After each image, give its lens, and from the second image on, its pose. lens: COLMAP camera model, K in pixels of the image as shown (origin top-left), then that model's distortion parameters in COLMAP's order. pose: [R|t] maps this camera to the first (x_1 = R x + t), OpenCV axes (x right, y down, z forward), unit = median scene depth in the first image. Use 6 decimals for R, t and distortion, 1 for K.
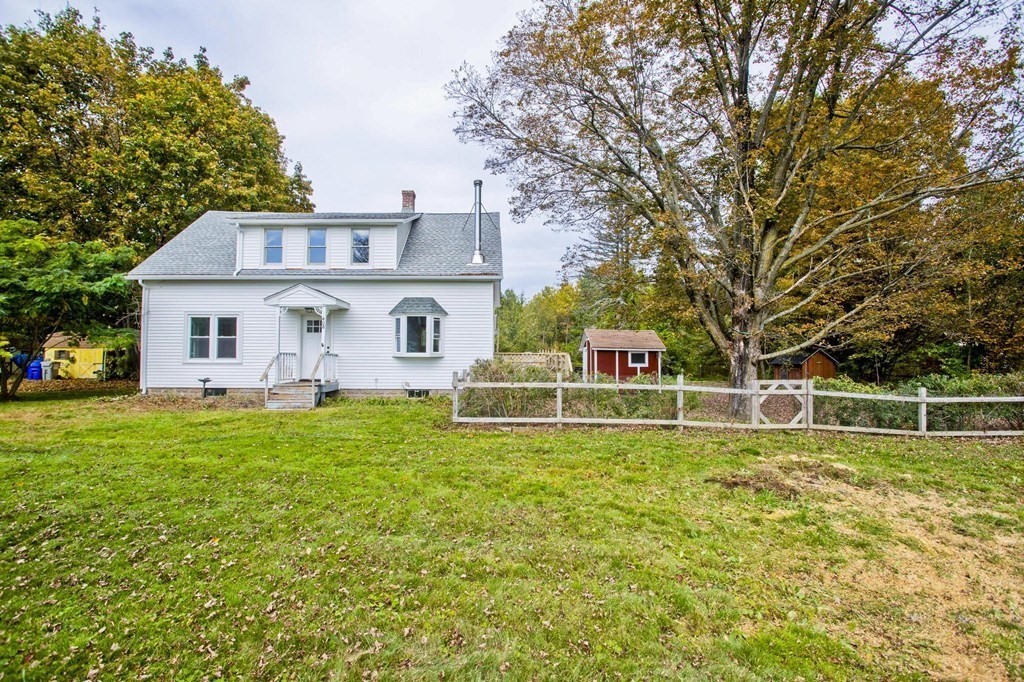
lens RADIAL K [[472.7, 0, 509.1], [0, 472.7, 335.9], [0, 0, 1]] dist [0.000747, 0.000428]
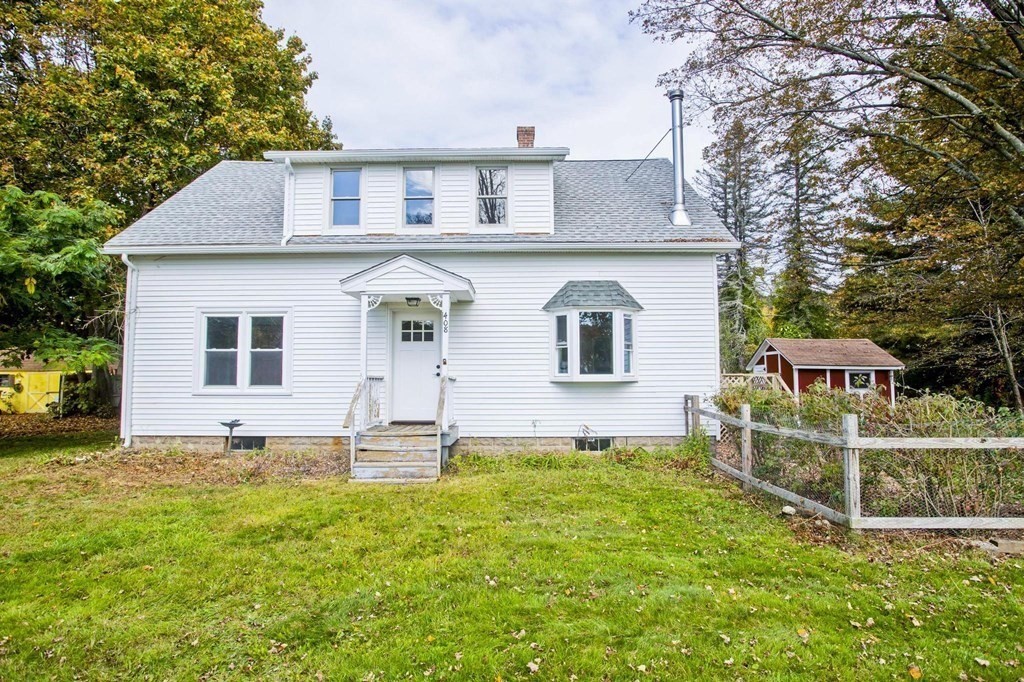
lens RADIAL K [[532.2, 0, 512.0], [0, 532.2, 341.0], [0, 0, 1]] dist [-0.002812, -0.001393]
pose [[0.999972, -0.006622, -0.003602, -0.286988], [0.006523, 0.999614, -0.027007, 0.011210], [0.003779, 0.026983, 0.999629, 0.333746]]
